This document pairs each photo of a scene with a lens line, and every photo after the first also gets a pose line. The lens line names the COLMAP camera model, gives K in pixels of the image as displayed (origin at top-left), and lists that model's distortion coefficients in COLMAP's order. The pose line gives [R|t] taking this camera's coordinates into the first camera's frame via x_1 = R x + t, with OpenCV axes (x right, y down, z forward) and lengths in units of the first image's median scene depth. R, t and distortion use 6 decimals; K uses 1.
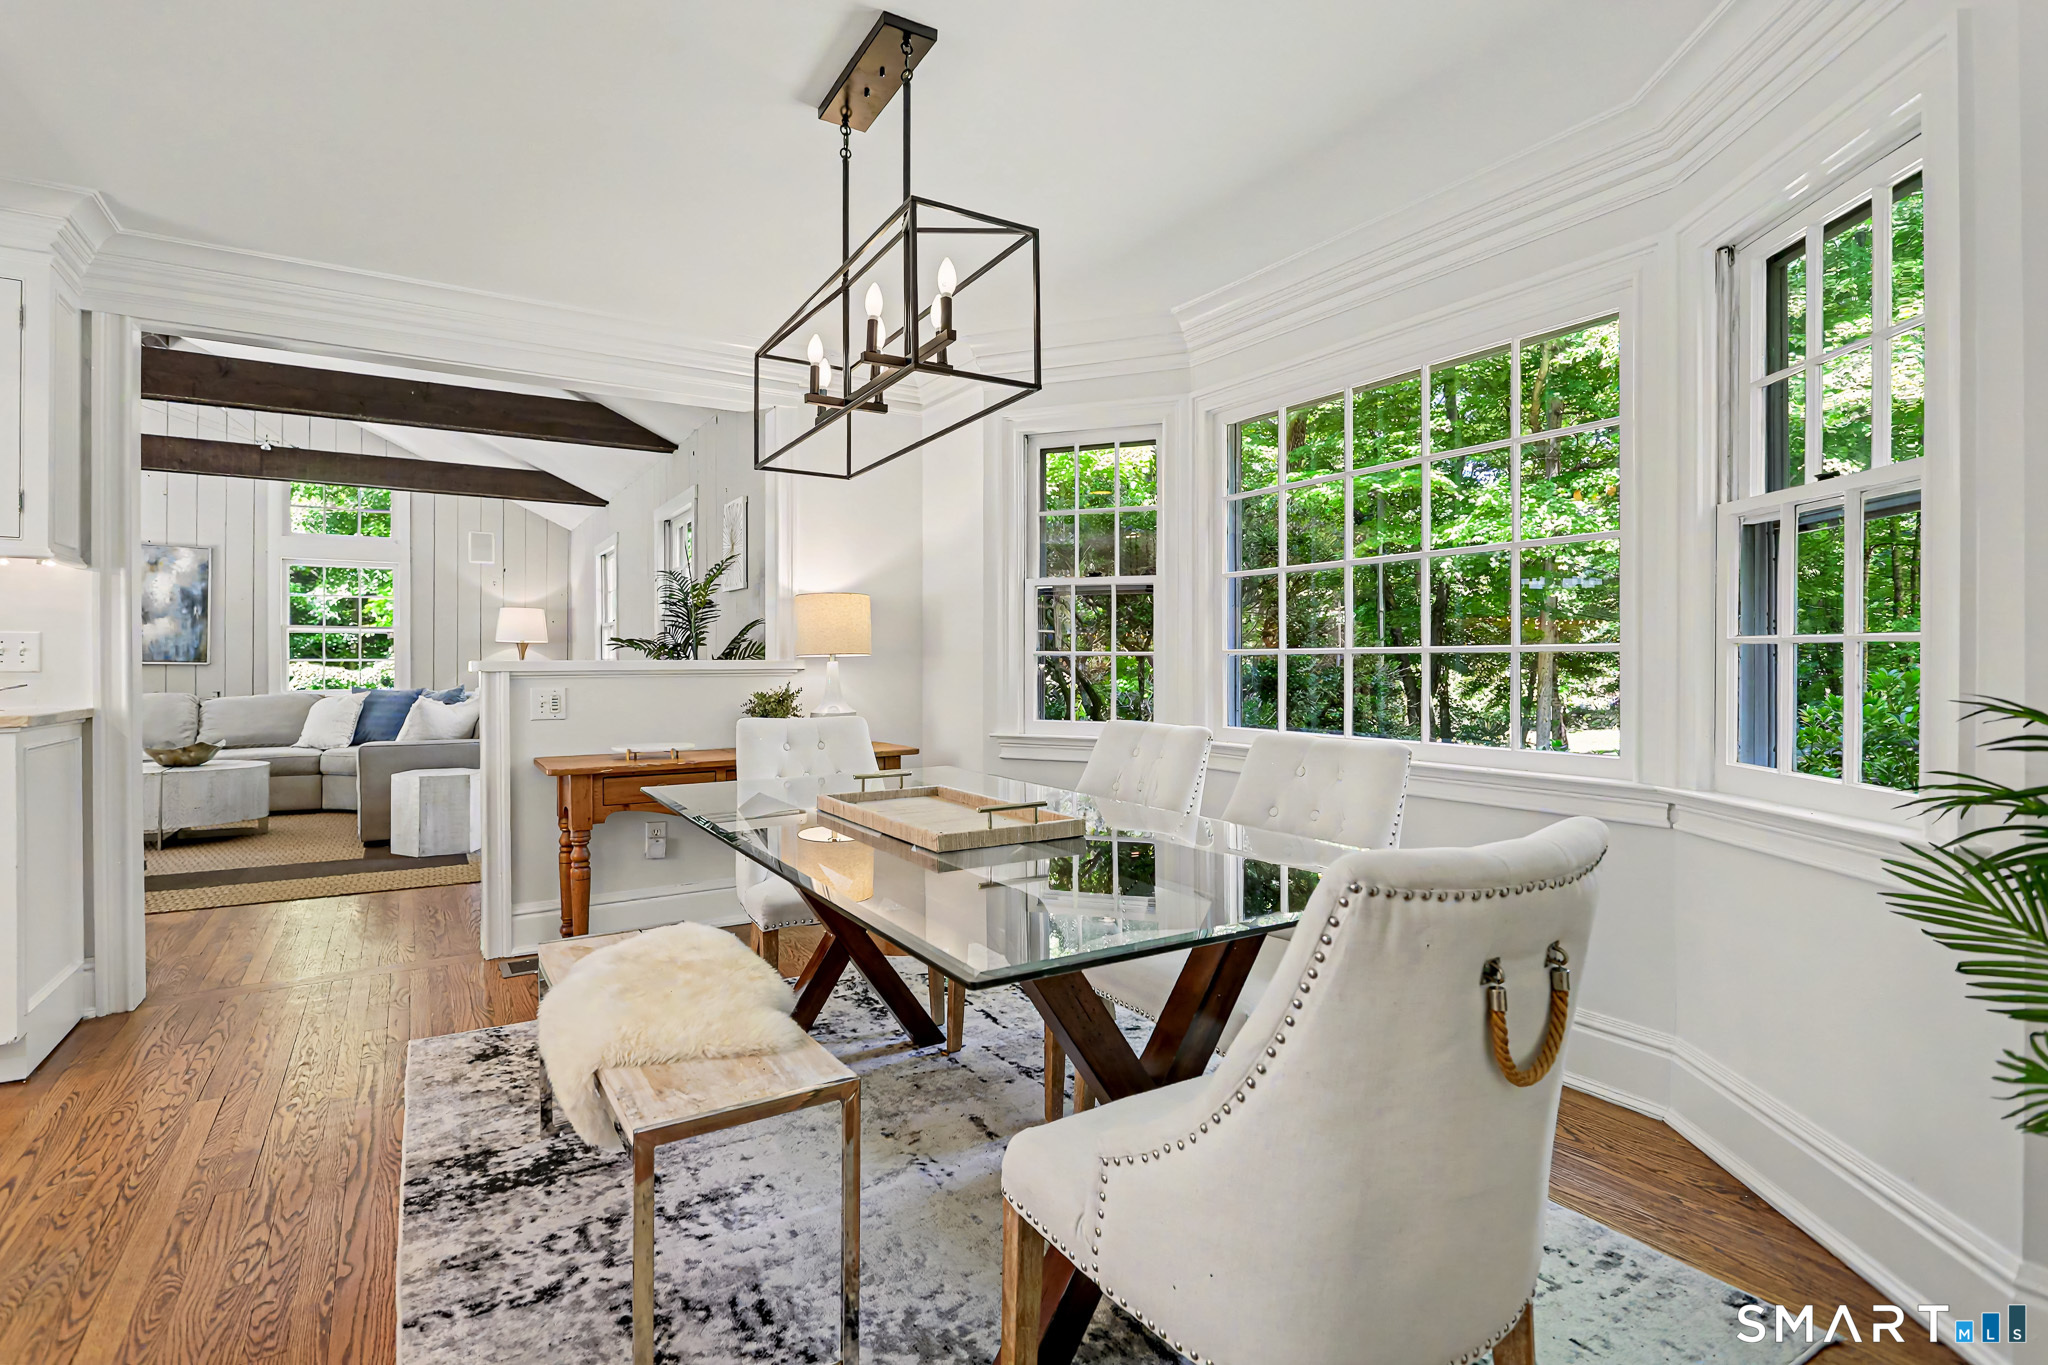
lens RADIAL K [[988.7, 0, 1021.6], [0, 988.7, 673.0], [0, 0, 1]] dist [-0.001236, 0.000634]
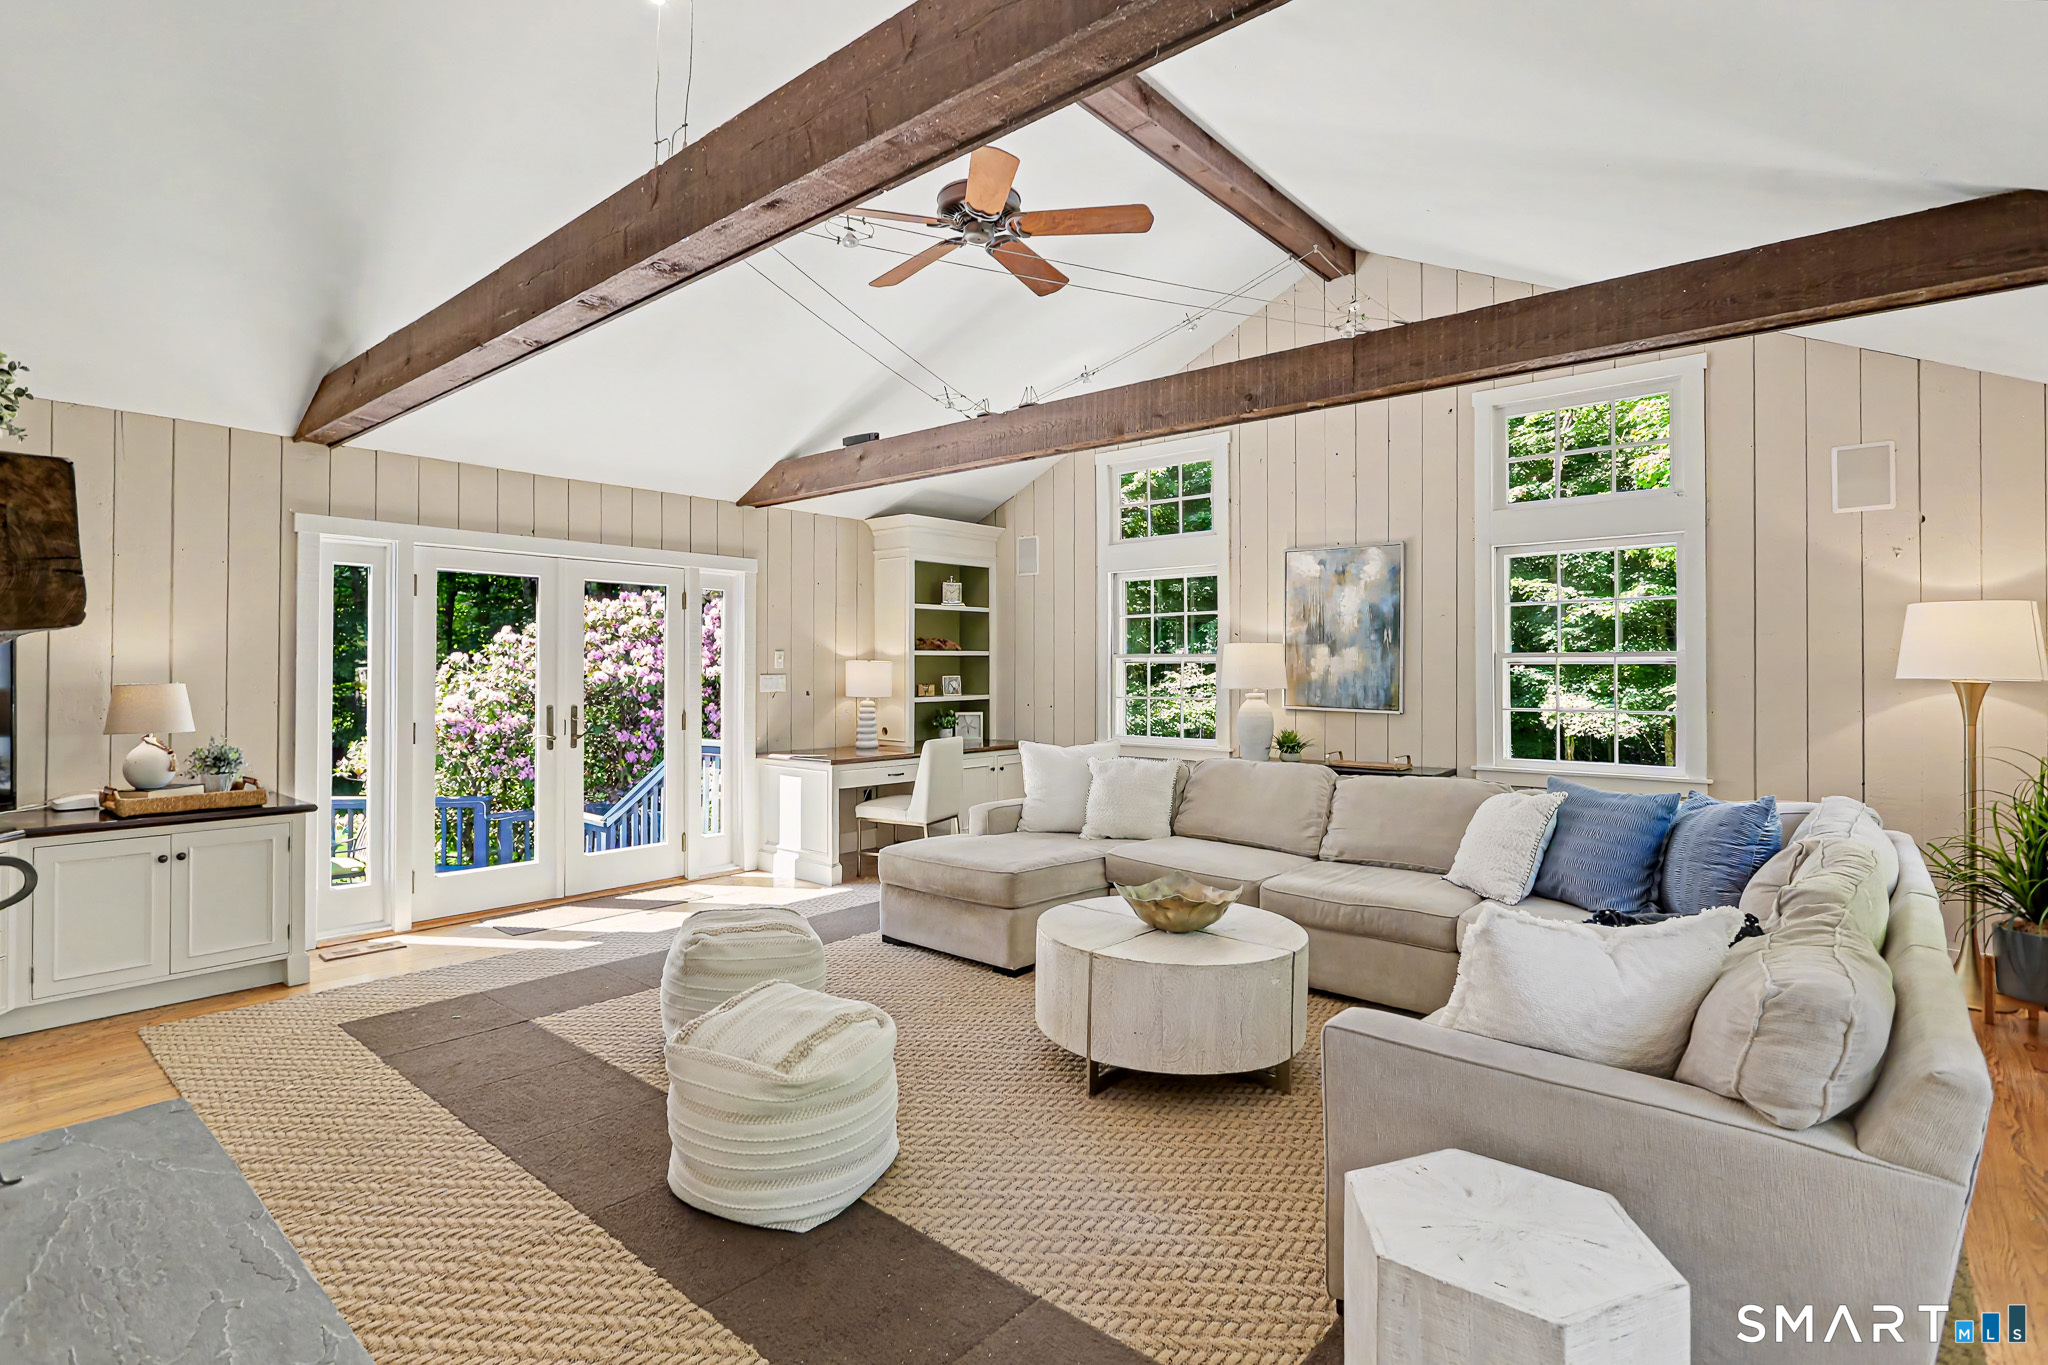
lens RADIAL K [[988.7, 0, 1012.8], [0, 988.7, 664.8], [0, 0, 1]] dist [-0.001236, 0.000634]
pose [[0.299791, -0.000812, -0.954005, -0.254571], [-0.011492, 0.999924, -0.004462, -0.036906], [0.953936, 0.012301, 0.299759, 0.547631]]
